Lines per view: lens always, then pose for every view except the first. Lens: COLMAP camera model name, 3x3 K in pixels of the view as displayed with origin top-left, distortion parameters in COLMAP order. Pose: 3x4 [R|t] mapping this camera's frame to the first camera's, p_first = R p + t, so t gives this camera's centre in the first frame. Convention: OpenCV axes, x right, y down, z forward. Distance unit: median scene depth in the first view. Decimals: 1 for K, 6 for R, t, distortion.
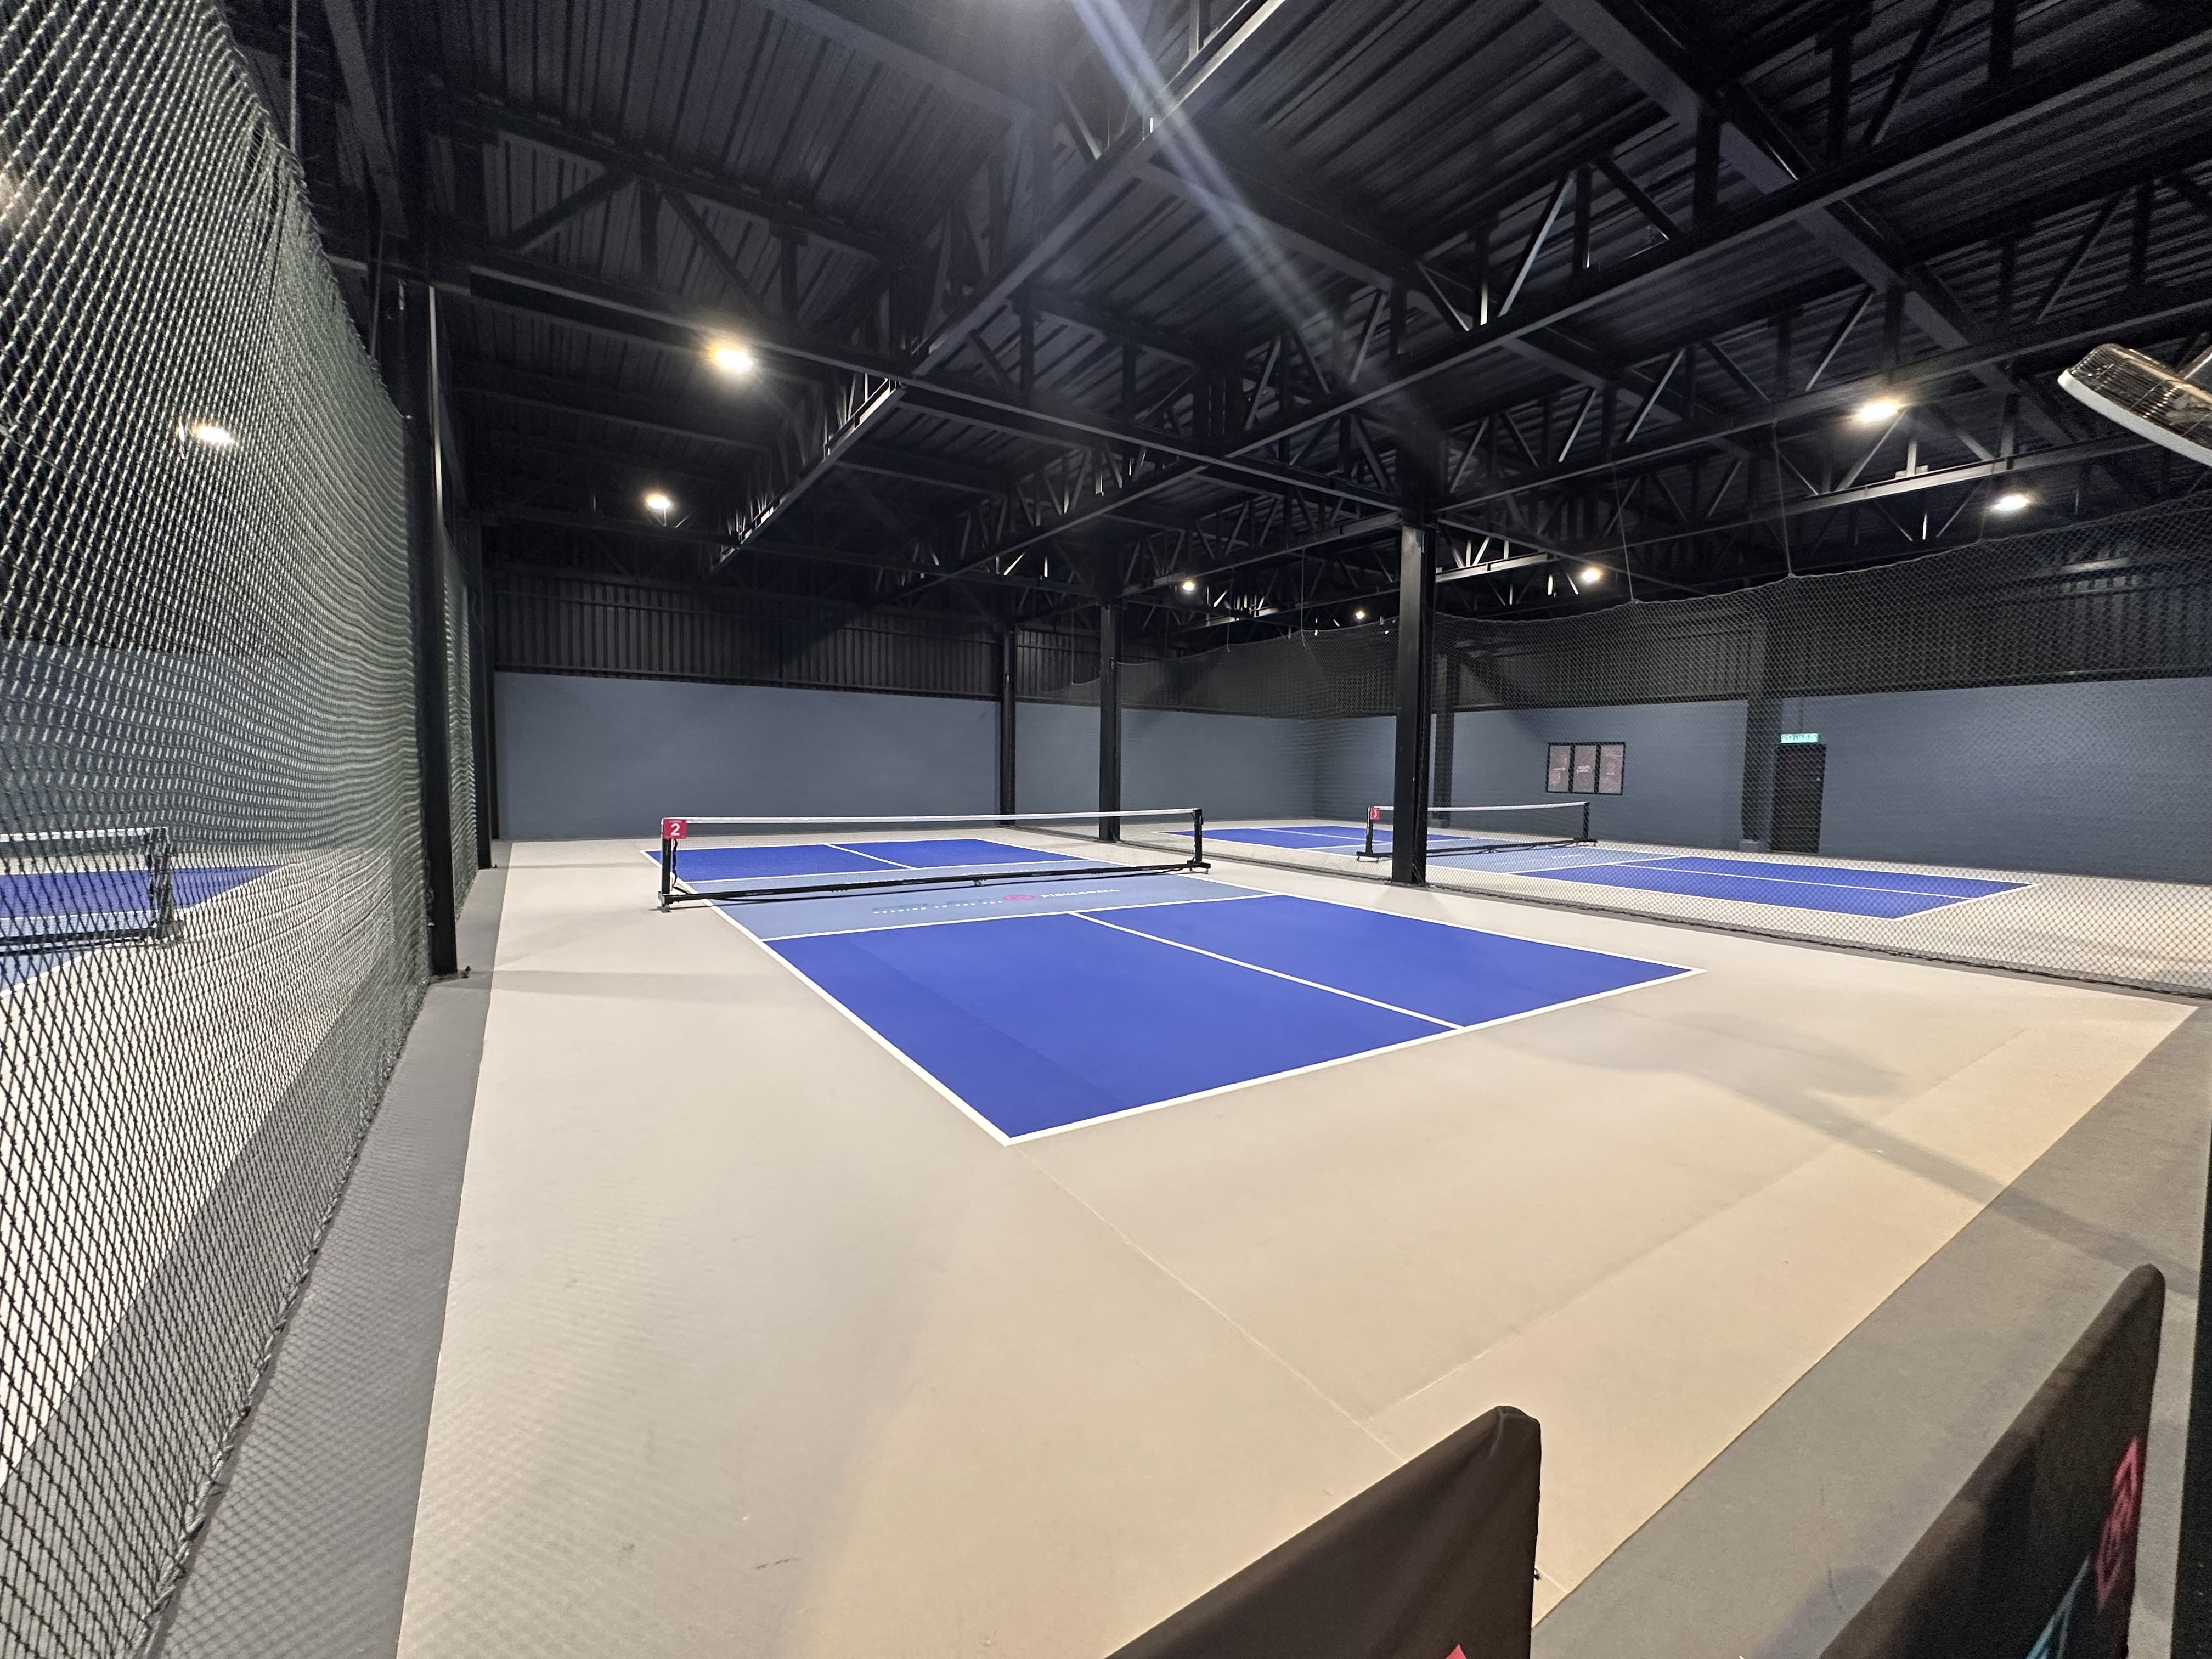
lens RADIAL K [[881.6, 0, 1105.2], [0, 881.6, 826.0], [0, 0, 1]] dist [-0.002277, -0.000143]
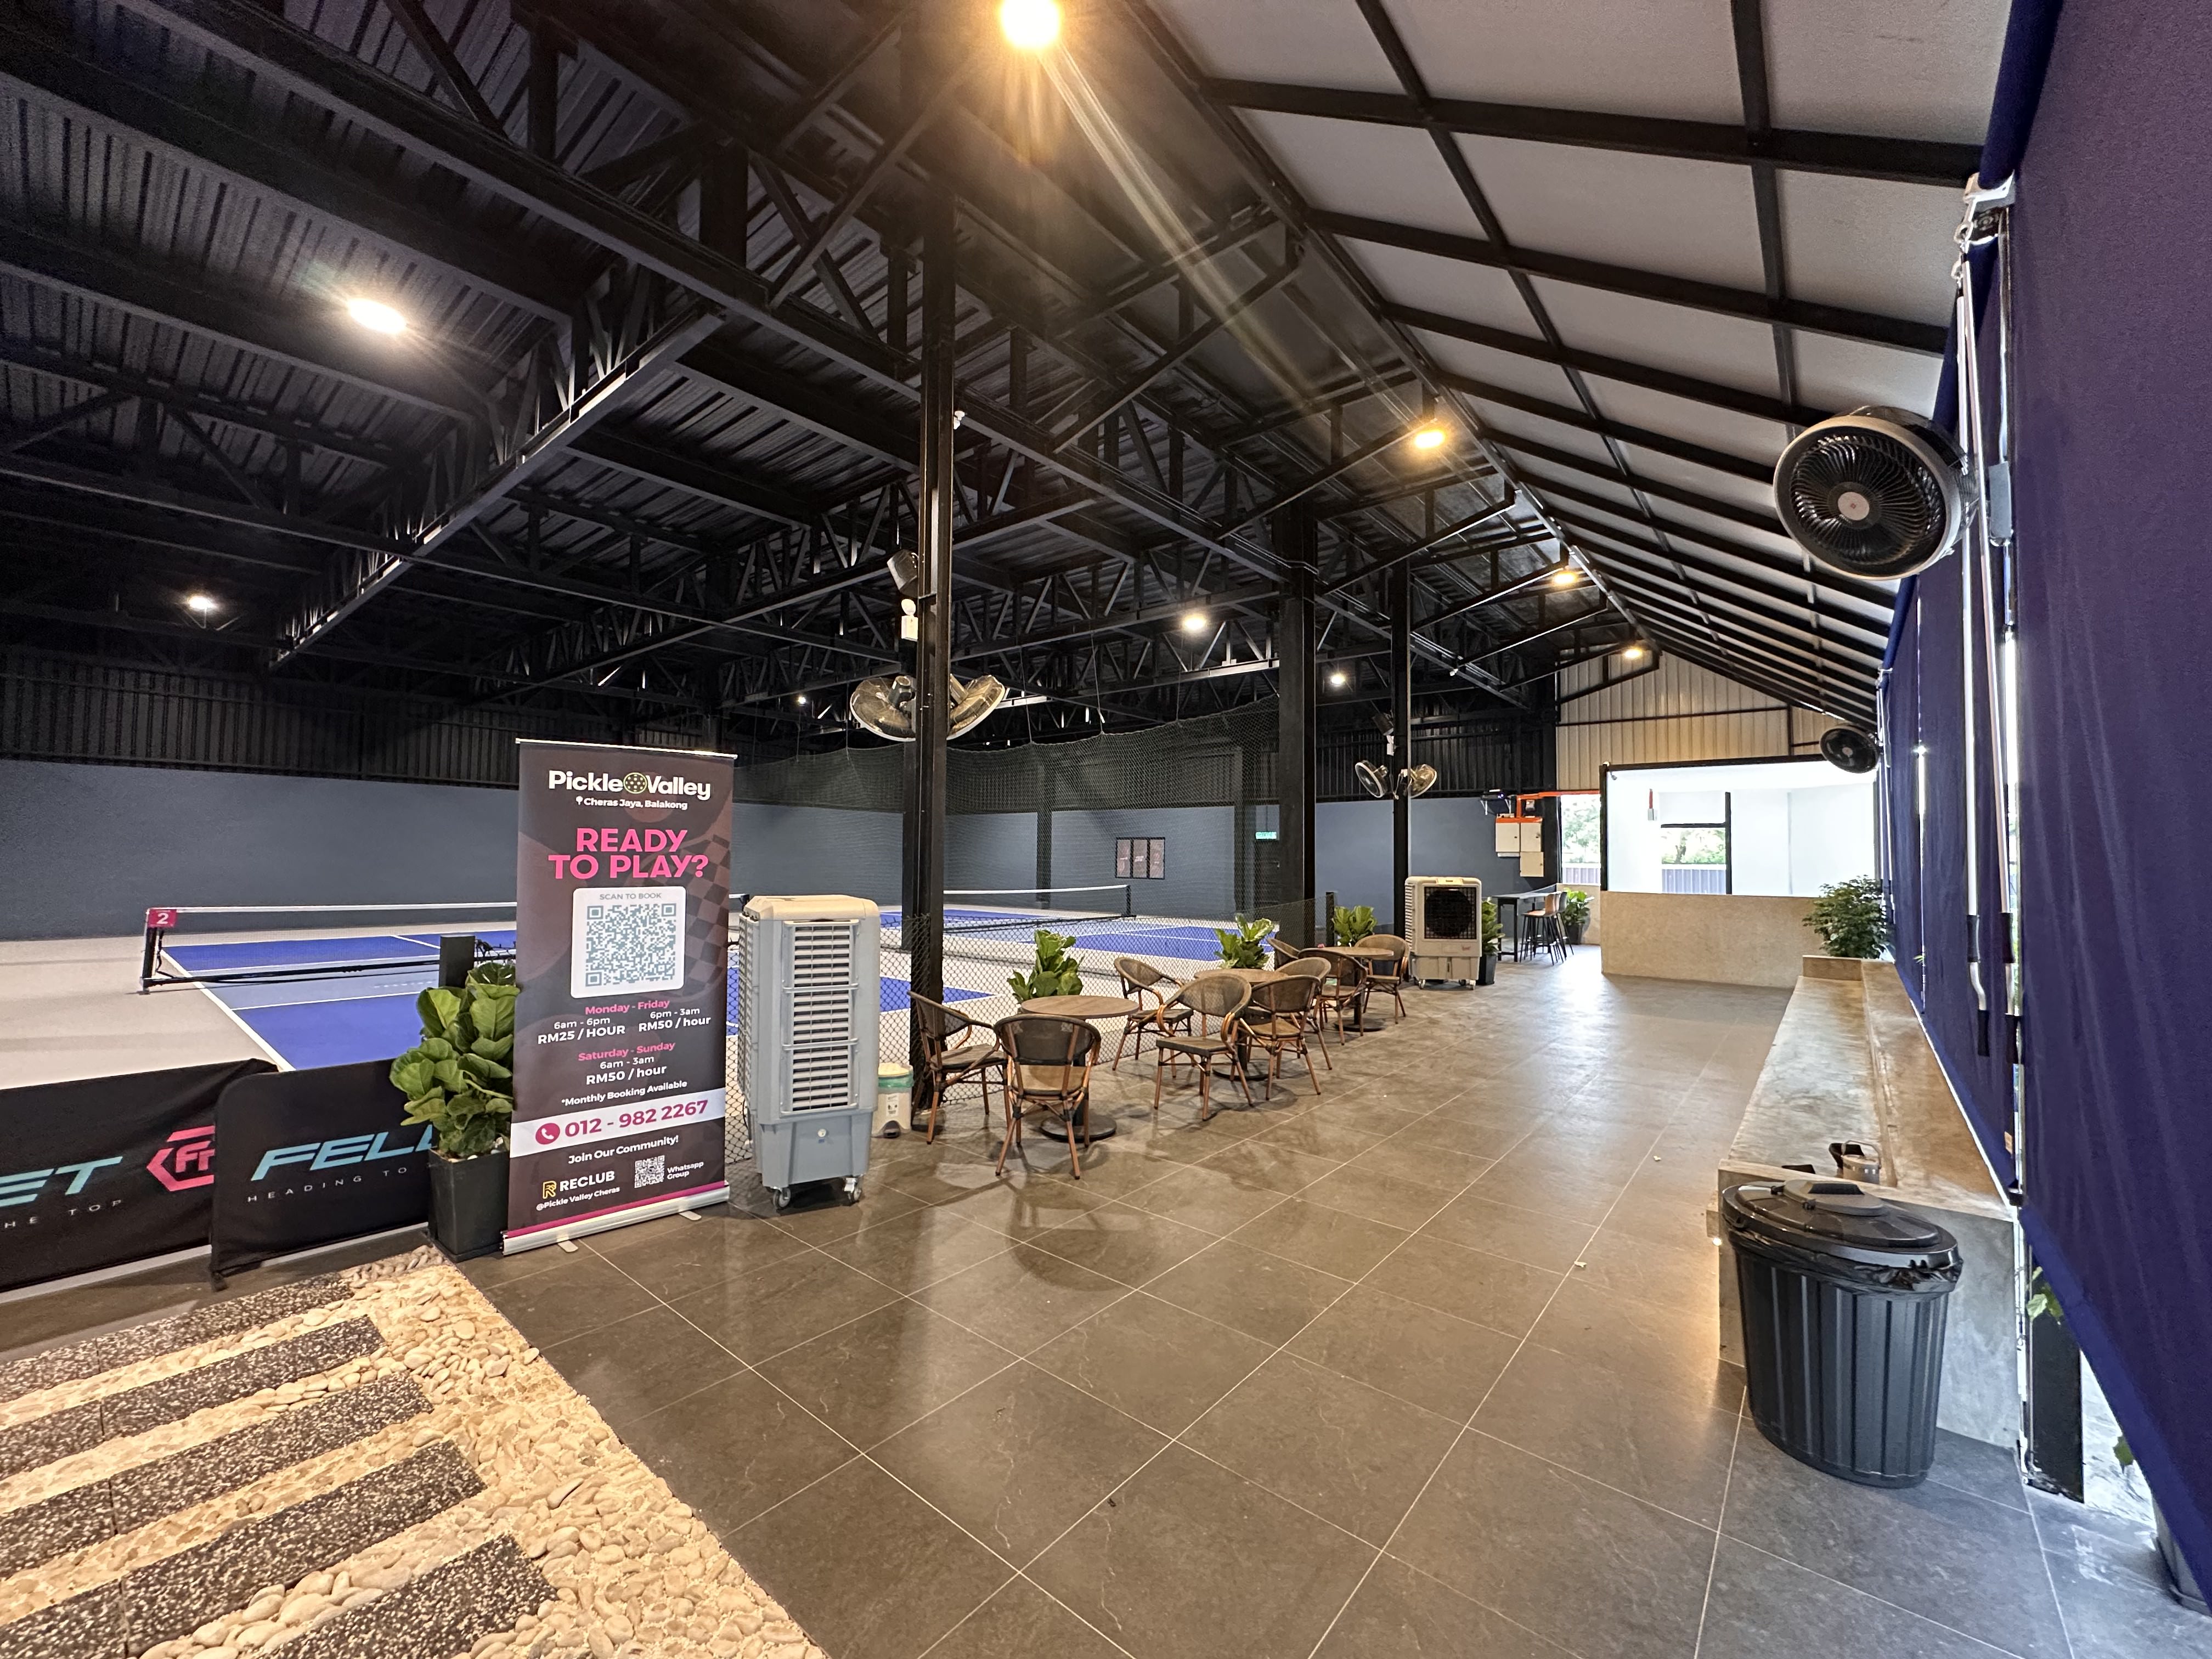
lens RADIAL K [[881.6, 0, 1101.1], [0, 881.6, 826.3], [0, 0, 1]] dist [-0.002277, -0.000143]
pose [[0.956272, 0.006736, 0.292402, 0.159853], [0.022673, 0.995019, -0.097073, 0.011219], [-0.291600, 0.099458, 0.951356, -0.205426]]
